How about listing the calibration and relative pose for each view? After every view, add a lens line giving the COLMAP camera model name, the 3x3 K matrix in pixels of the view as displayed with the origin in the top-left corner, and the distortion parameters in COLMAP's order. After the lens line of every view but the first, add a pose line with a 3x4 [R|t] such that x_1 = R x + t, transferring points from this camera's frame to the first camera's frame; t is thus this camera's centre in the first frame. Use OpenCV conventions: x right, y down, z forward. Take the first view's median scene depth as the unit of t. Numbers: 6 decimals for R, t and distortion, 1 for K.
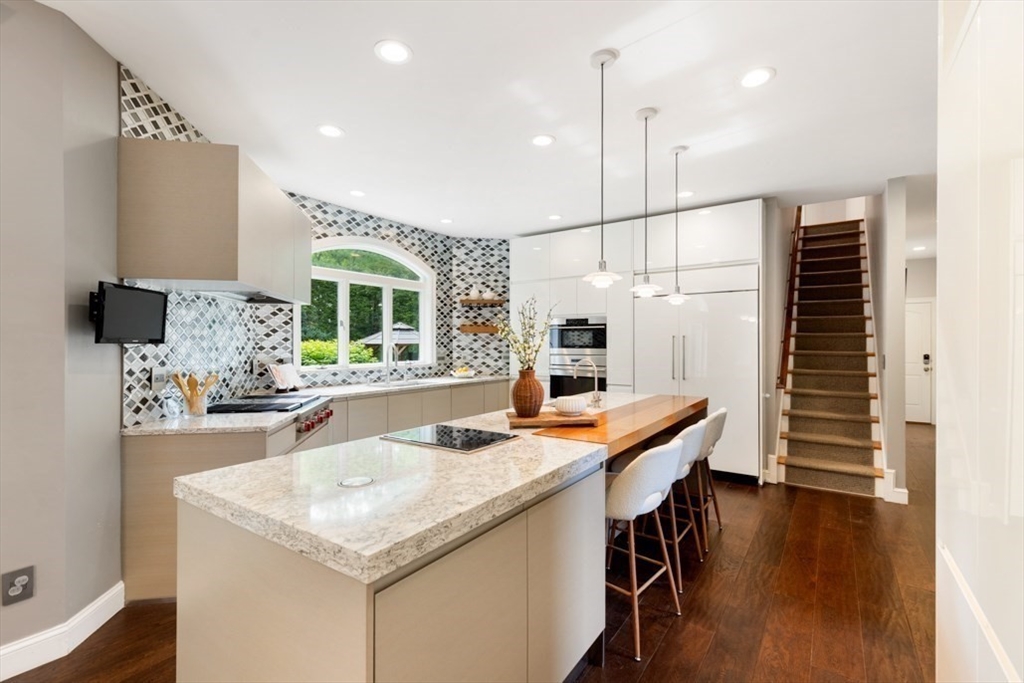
lens RADIAL K [[462.3, 0, 512.0], [0, 462.3, 341.5], [0, 0, 1]] dist [0.002053, 0.000012]
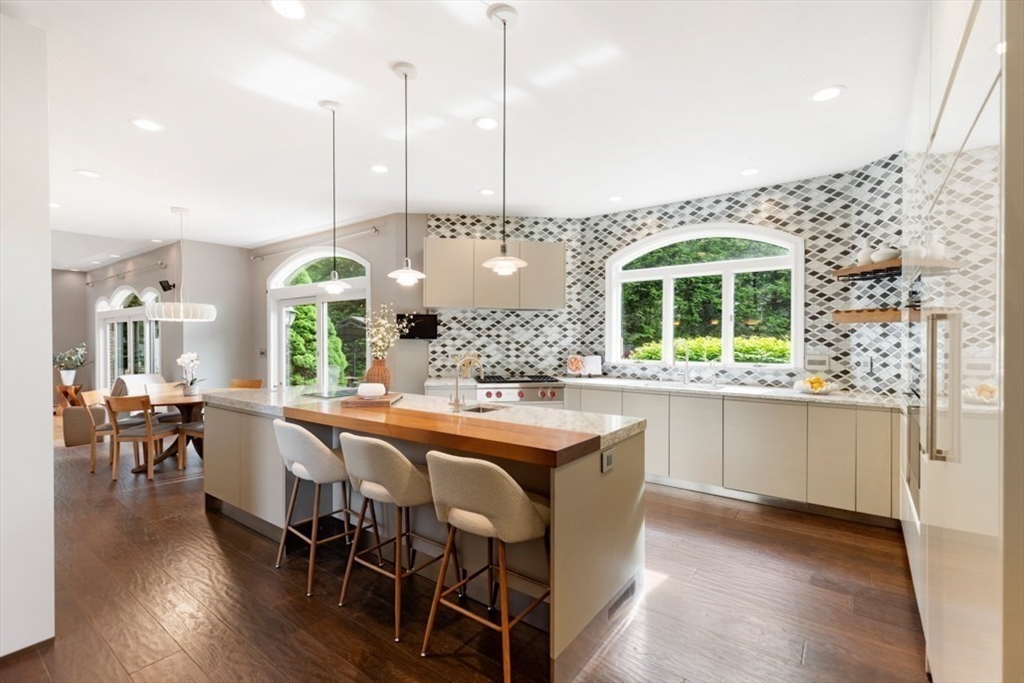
lens RADIAL K [[462.3, 0, 512.0], [0, 462.3, 341.5], [0, 0, 1]] dist [0.002053, 0.000012]
pose [[-0.043094, 0.008967, -0.999031, 0.565846], [0.002695, 0.999957, 0.008859, -0.001128], [0.999067, -0.002311, -0.043116, 0.612915]]
